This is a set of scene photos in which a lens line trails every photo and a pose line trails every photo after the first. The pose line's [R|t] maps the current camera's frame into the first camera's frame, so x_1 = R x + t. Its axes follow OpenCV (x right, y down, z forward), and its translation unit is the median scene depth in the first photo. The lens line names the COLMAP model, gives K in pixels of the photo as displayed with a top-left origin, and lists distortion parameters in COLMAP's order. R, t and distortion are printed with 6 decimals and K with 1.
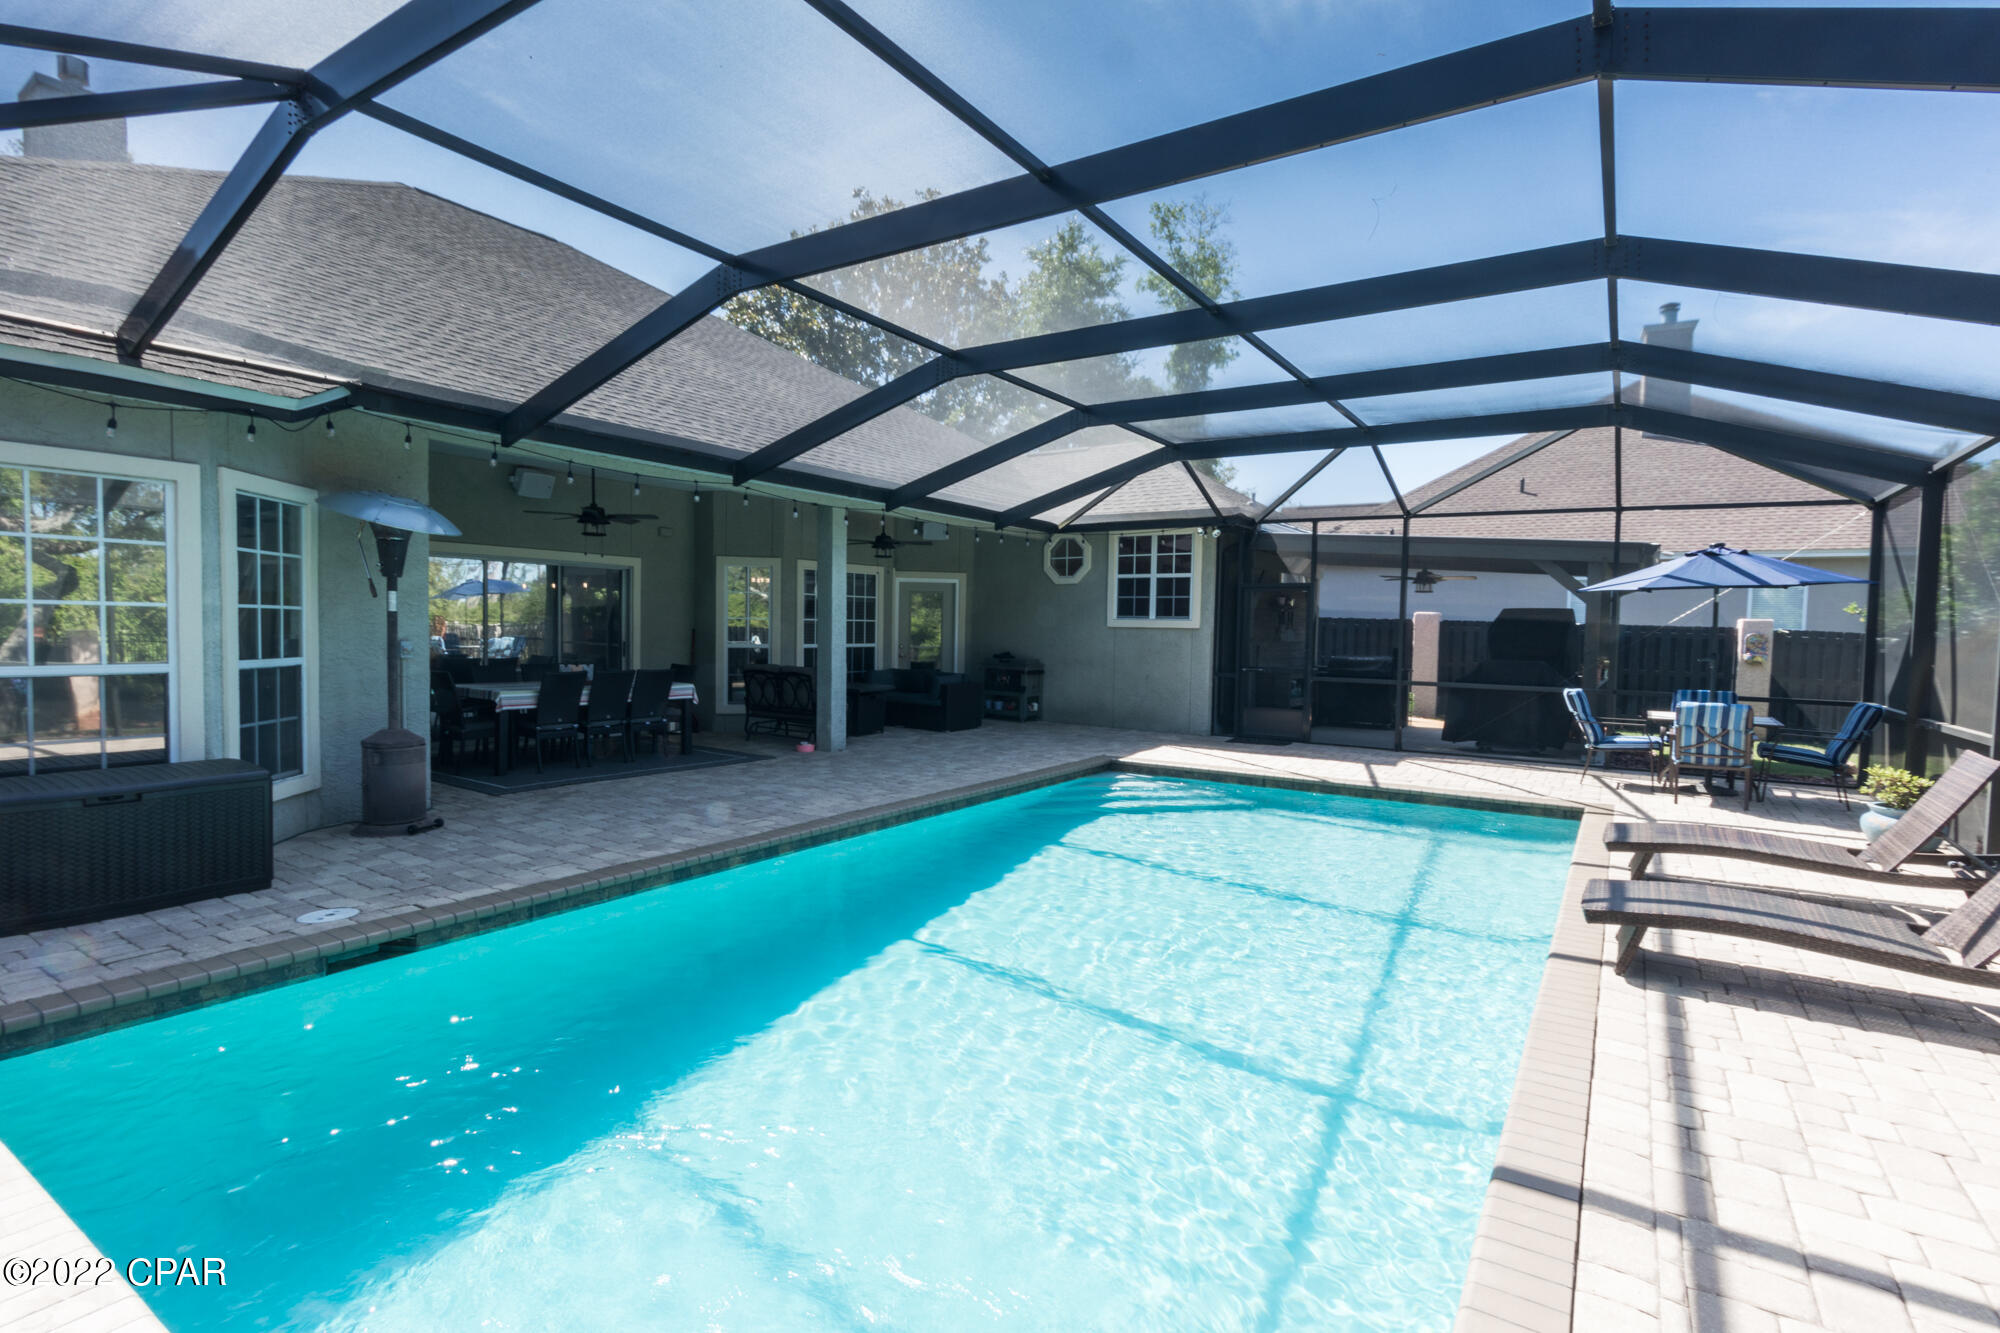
lens RADIAL K [[960.4, 0, 990.5], [0, 960.4, 669.5], [0, 0, 1]] dist [0.002503, 0.000207]
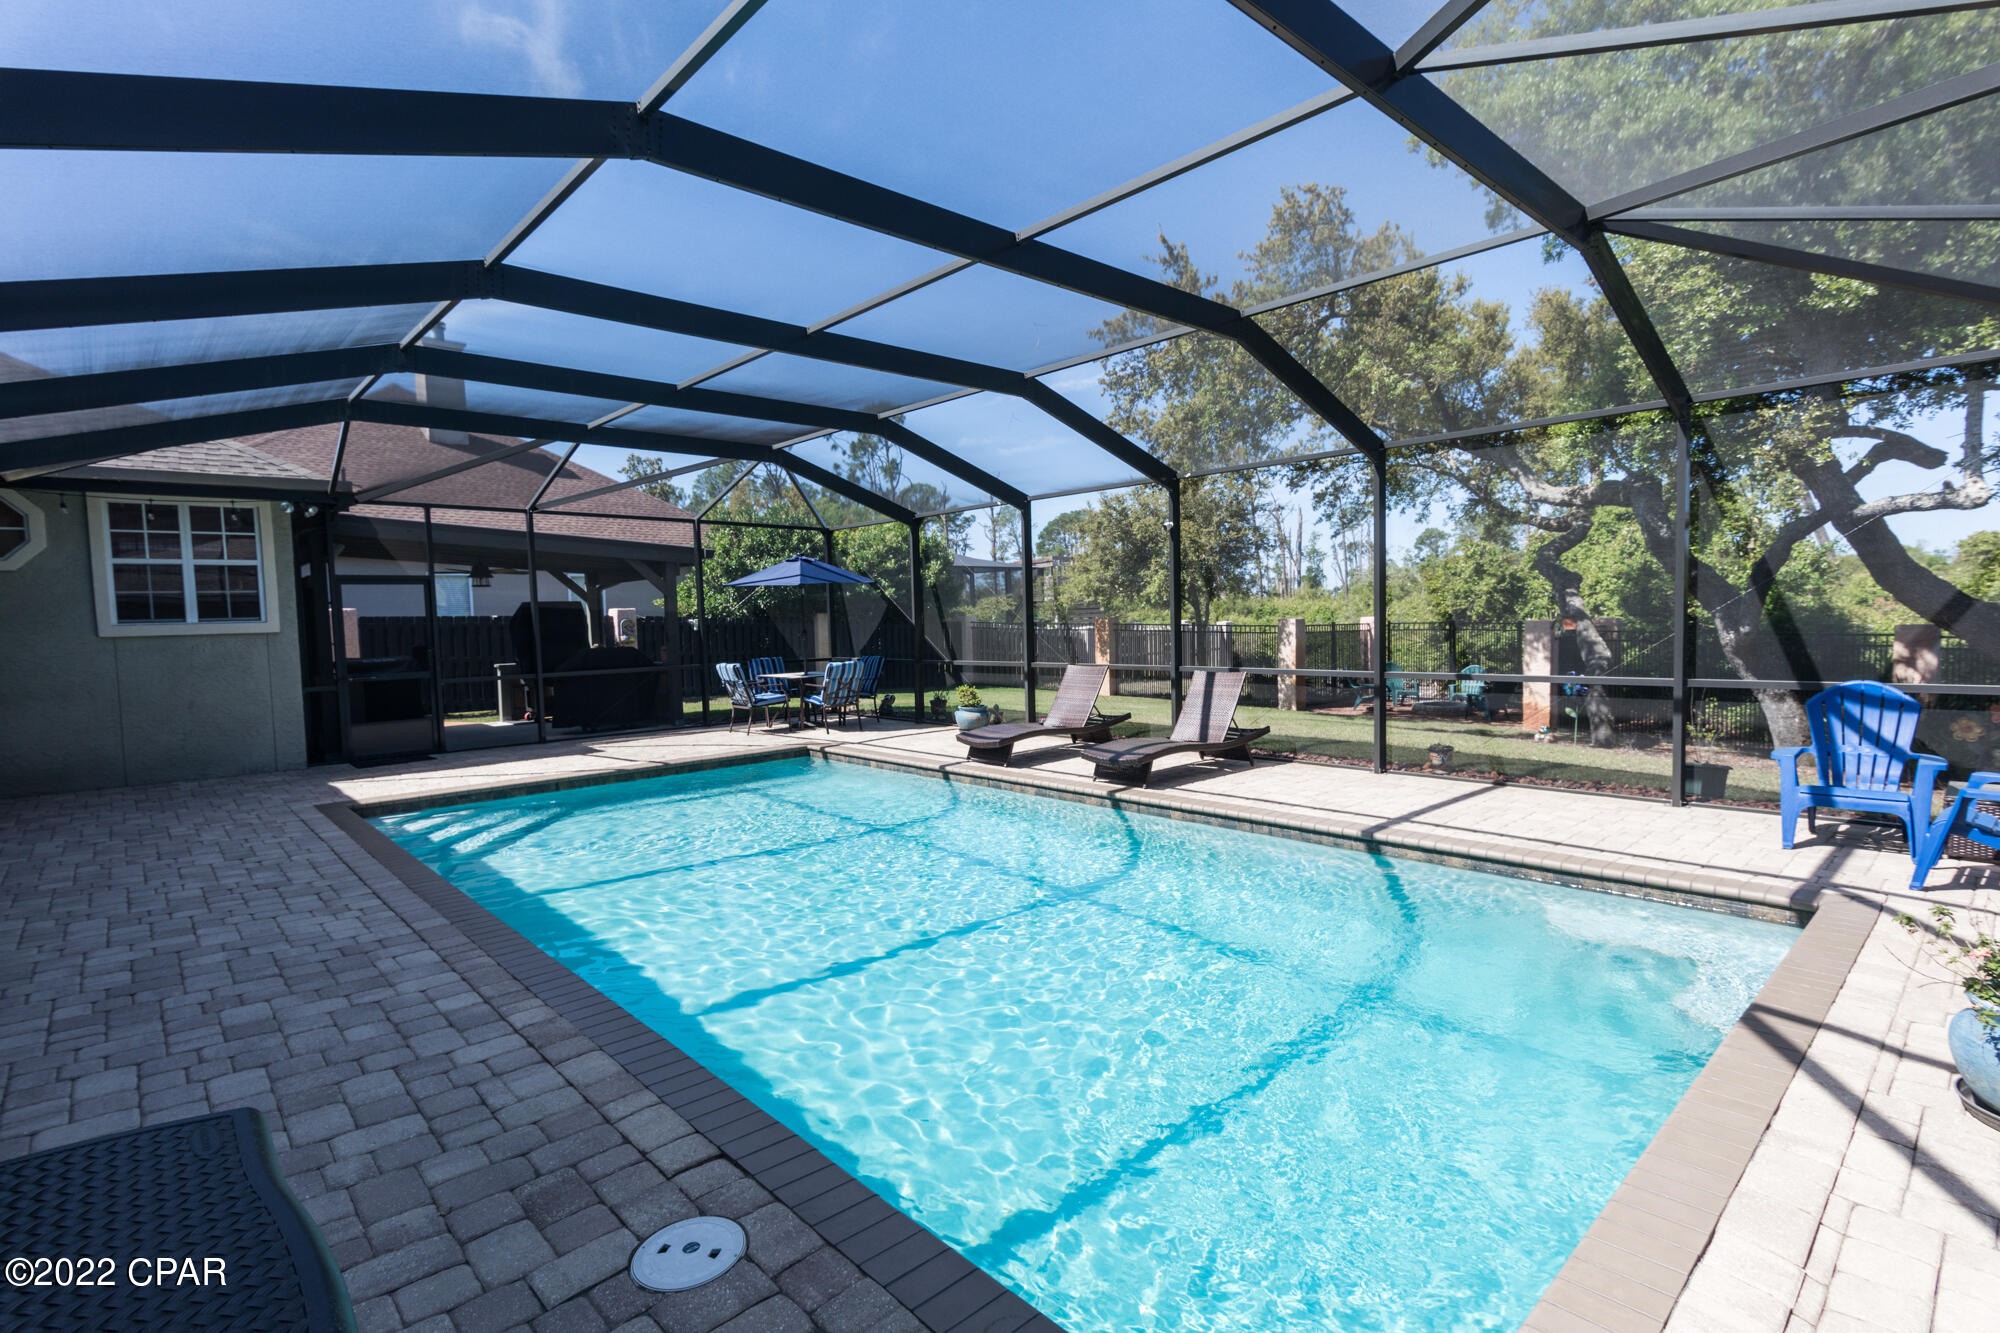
lens RADIAL K [[960.4, 0, 990.5], [0, 960.4, 669.5], [0, 0, 1]] dist [0.002503, 0.000207]
pose [[0.245629, -0.079841, 0.966070, -0.388978], [0.074961, 0.995182, 0.063187, -0.019054], [-0.966461, 0.056897, 0.250430, 0.255035]]
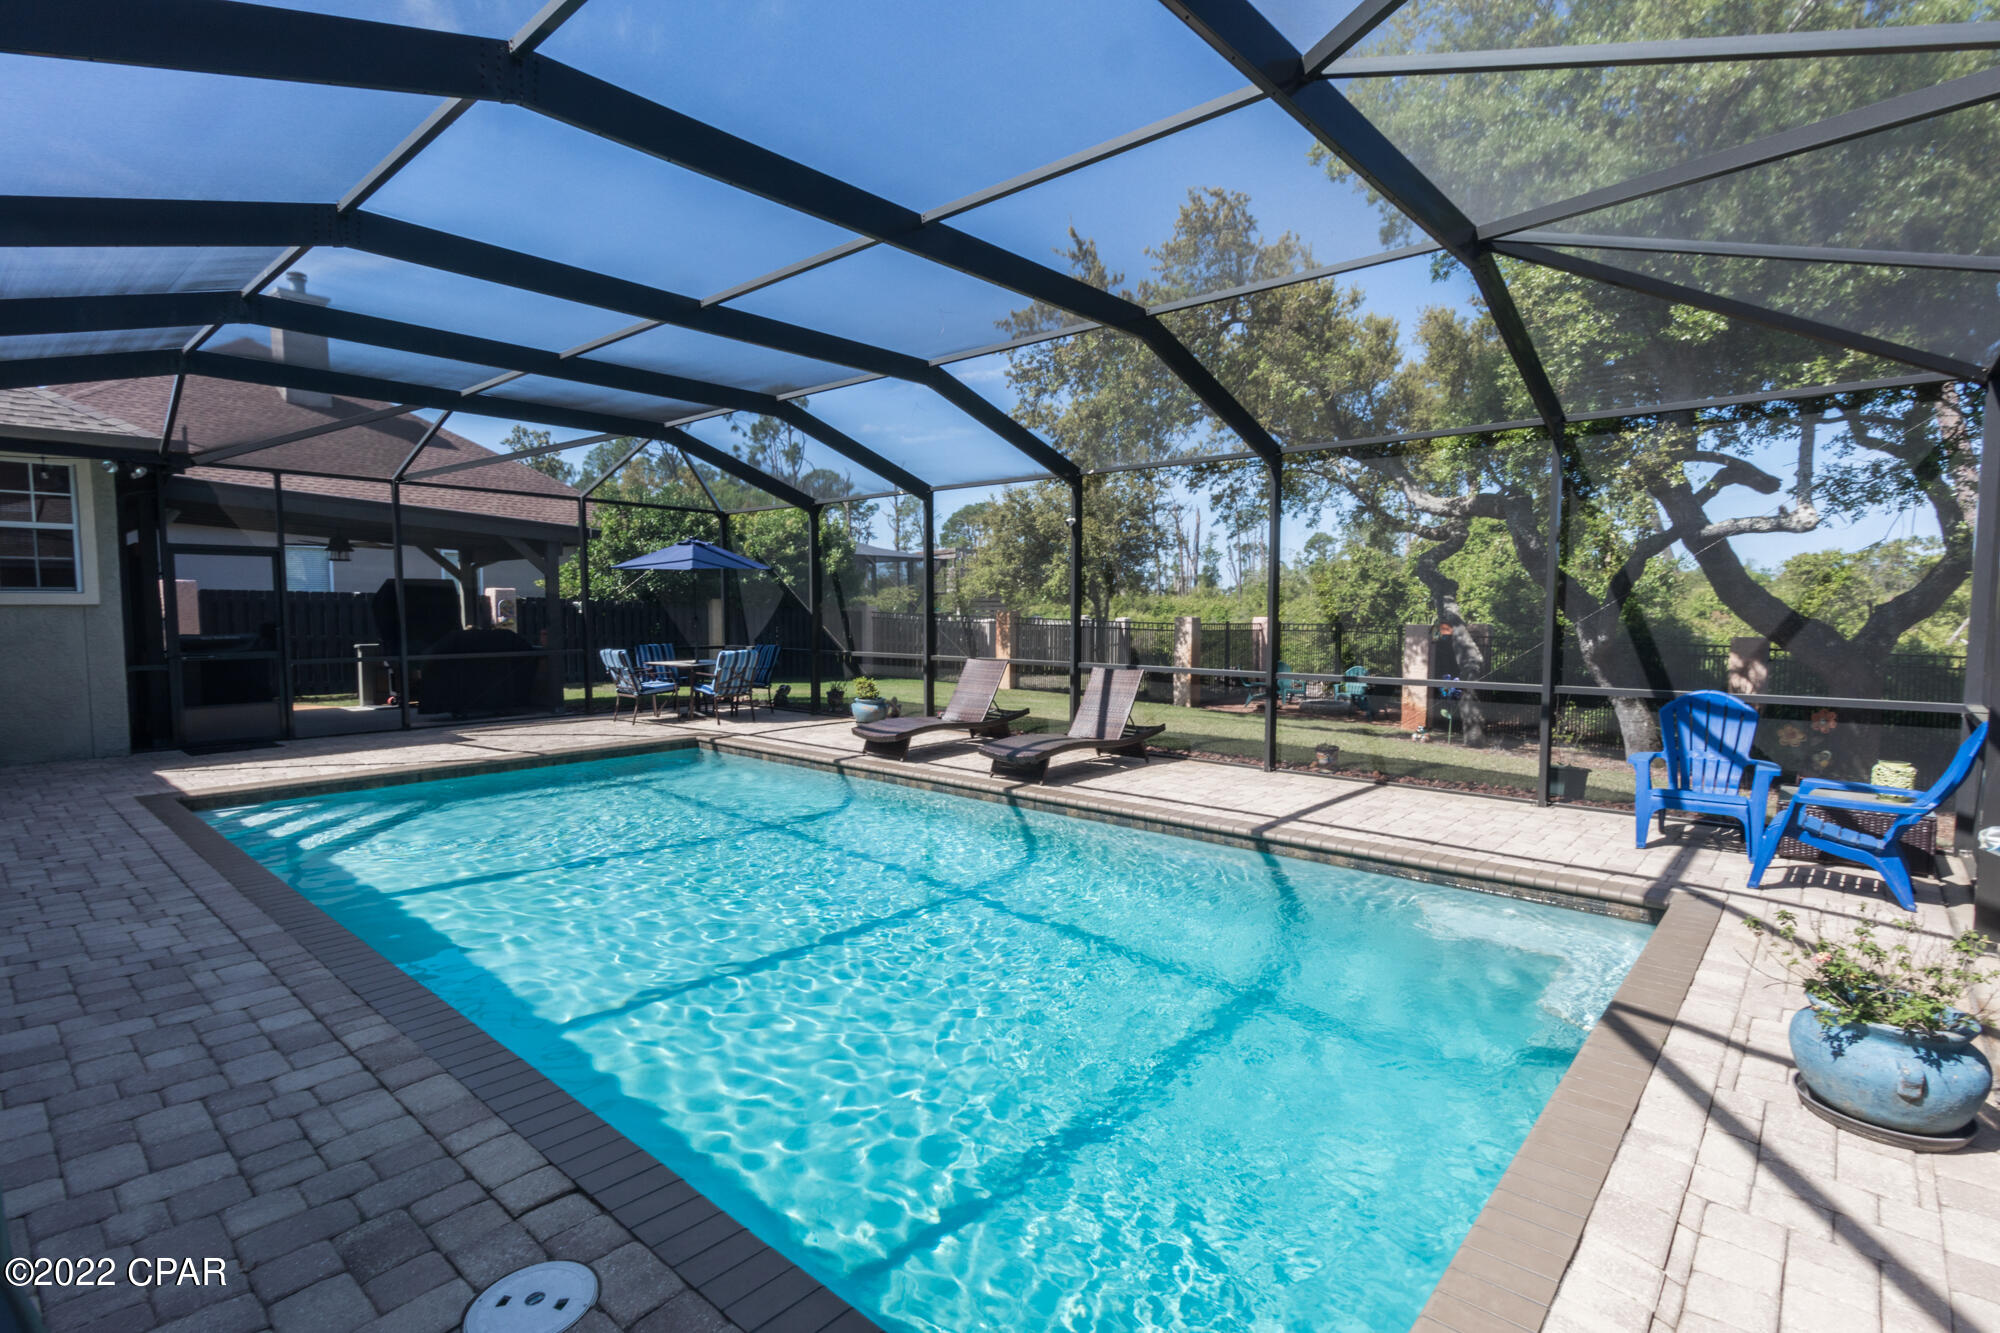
lens RADIAL K [[960.4, 0, 990.5], [0, 960.4, 669.5], [0, 0, 1]] dist [0.002503, 0.000207]
pose [[0.147010, -0.084965, 0.985479, -0.378943], [0.047488, 0.995761, 0.078767, -0.020078], [-0.987994, 0.035219, 0.150422, 0.255272]]
